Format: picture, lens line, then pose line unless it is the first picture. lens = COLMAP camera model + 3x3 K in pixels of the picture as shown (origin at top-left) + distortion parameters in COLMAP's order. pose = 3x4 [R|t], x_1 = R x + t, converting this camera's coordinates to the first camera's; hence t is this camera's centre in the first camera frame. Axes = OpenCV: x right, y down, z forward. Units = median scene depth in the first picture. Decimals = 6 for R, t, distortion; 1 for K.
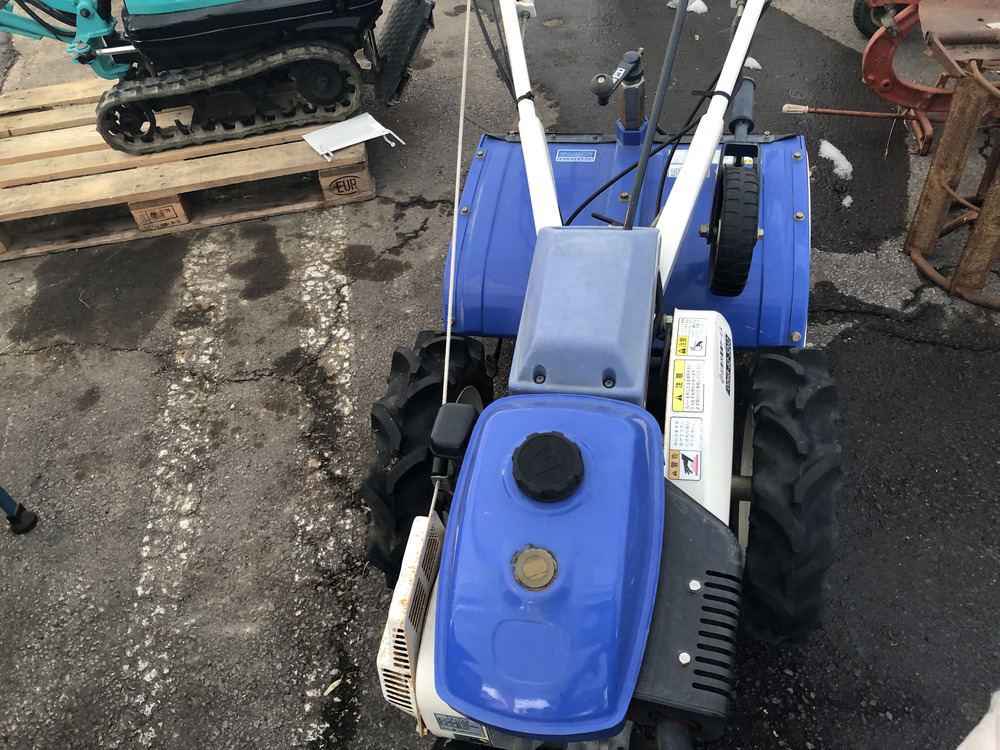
lens RADIAL K [[796.0, 0, 502.7], [0, 796.0, 371.0], [0, 0, 1]] dist [0.001936, -0.013707]
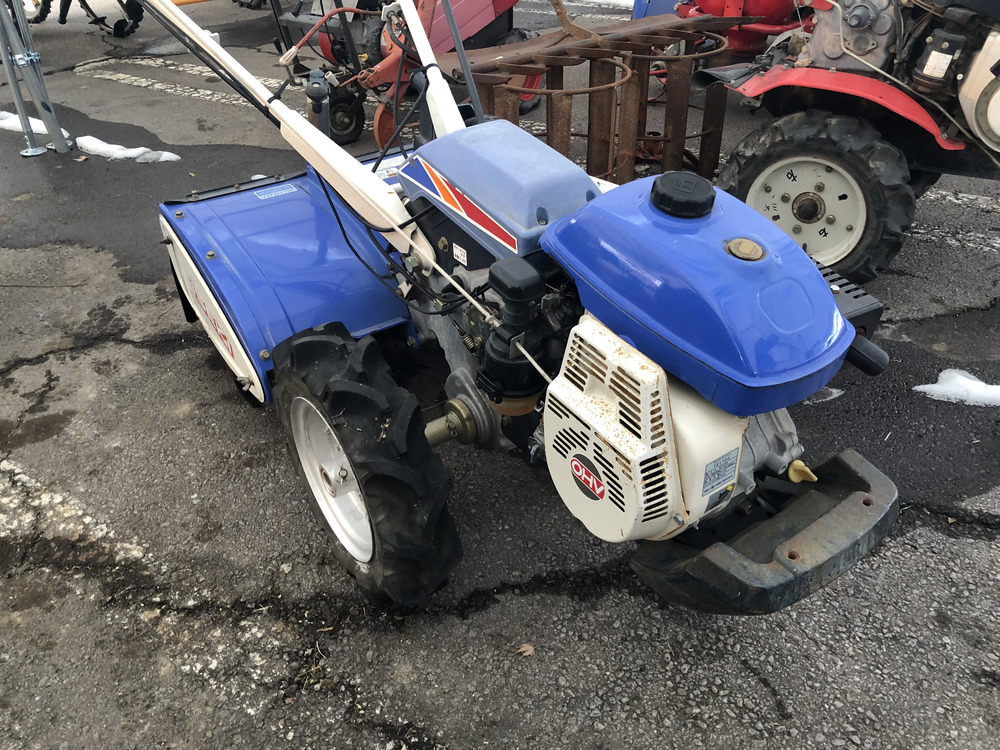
lens RADIAL K [[796.0, 0, 505.6], [0, 796.0, 375.1], [0, 0, 1]] dist [0.001936, -0.013707]
pose [[0.675775, -0.329301, 0.659461, -0.372885], [0.488685, 0.869932, -0.066375, 0.115322], [-0.551829, 0.367123, 0.748803, 0.144123]]
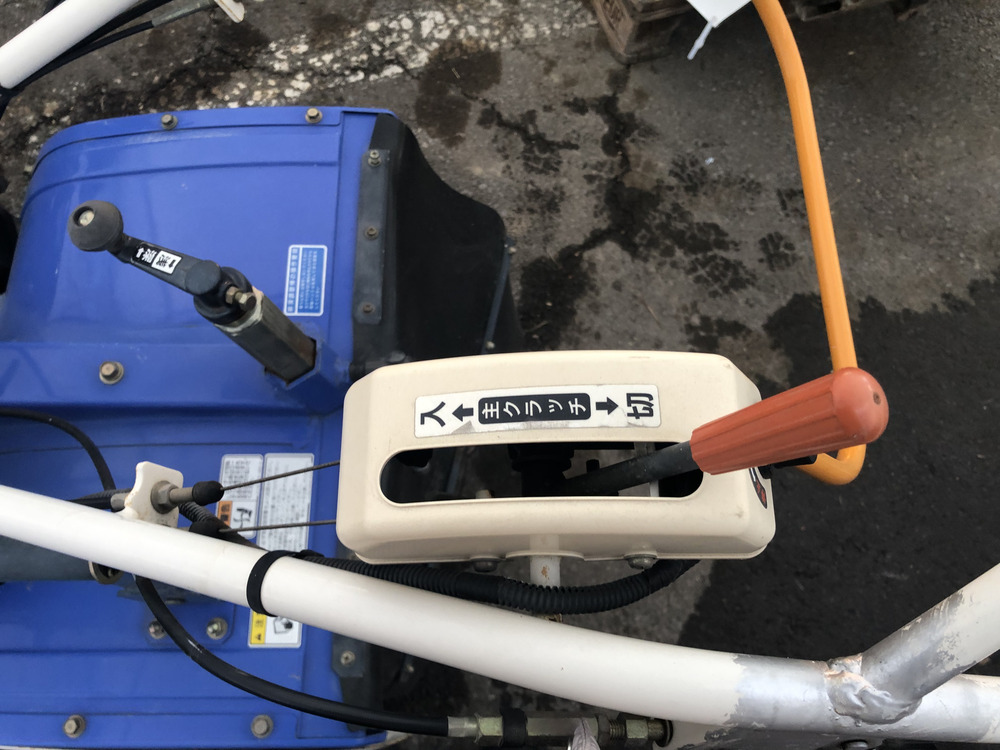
lens RADIAL K [[796.0, 0, 497.8], [0, 796.0, 375.1], [0, 0, 1]] dist [0.001936, -0.013707]
pose [[0.180292, 0.961013, -0.209640, 0.223898], [-0.780187, 0.269513, 0.564509, -0.517774], [0.599001, 0.061782, 0.798361, 0.566592]]
